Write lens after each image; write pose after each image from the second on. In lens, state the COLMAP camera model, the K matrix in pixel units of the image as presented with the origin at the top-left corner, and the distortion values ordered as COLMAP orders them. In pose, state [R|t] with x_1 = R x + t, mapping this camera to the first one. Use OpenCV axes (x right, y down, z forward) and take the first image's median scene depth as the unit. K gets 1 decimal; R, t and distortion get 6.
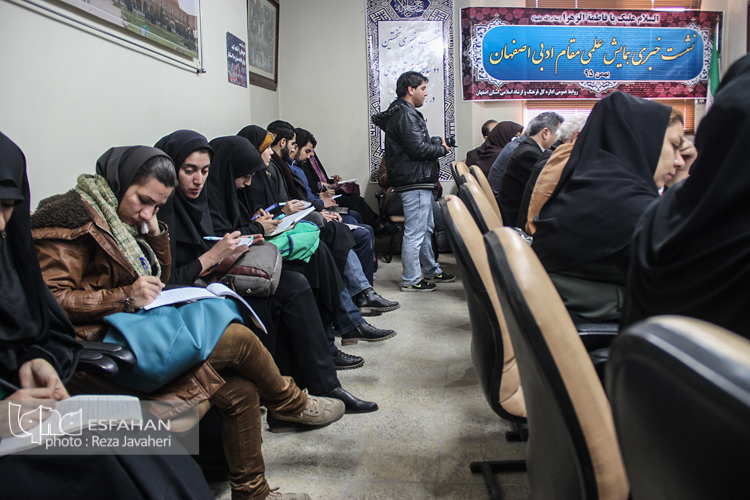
lens RADIAL K [[624.3, 0, 375.0], [0, 624.3, 250.0], [0, 0, 1]] dist [-0.162220, 0.118442]
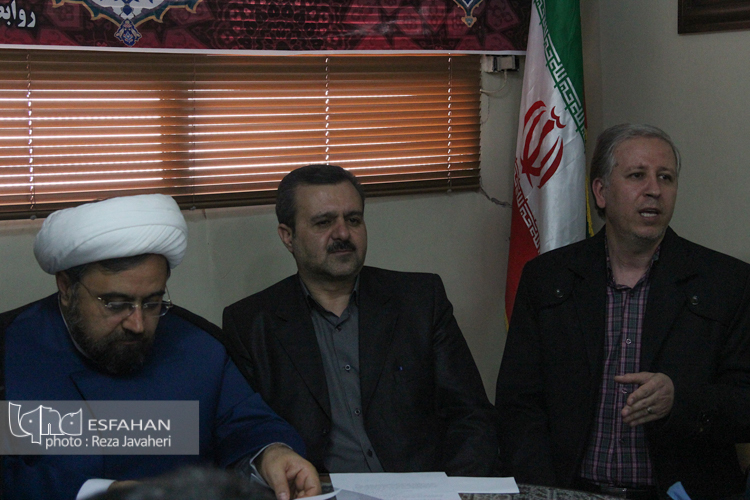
lens RADIAL K [[1598.9, 0, 375.0], [0, 1598.9, 250.0], [0, 0, 1]] dist [0.020713, 2.720653]
pose [[0.843177, -0.023706, 0.537113, 0.121943], [0.048508, 0.998307, -0.032089, -0.149209], [-0.535443, 0.053111, 0.842900, 0.447752]]
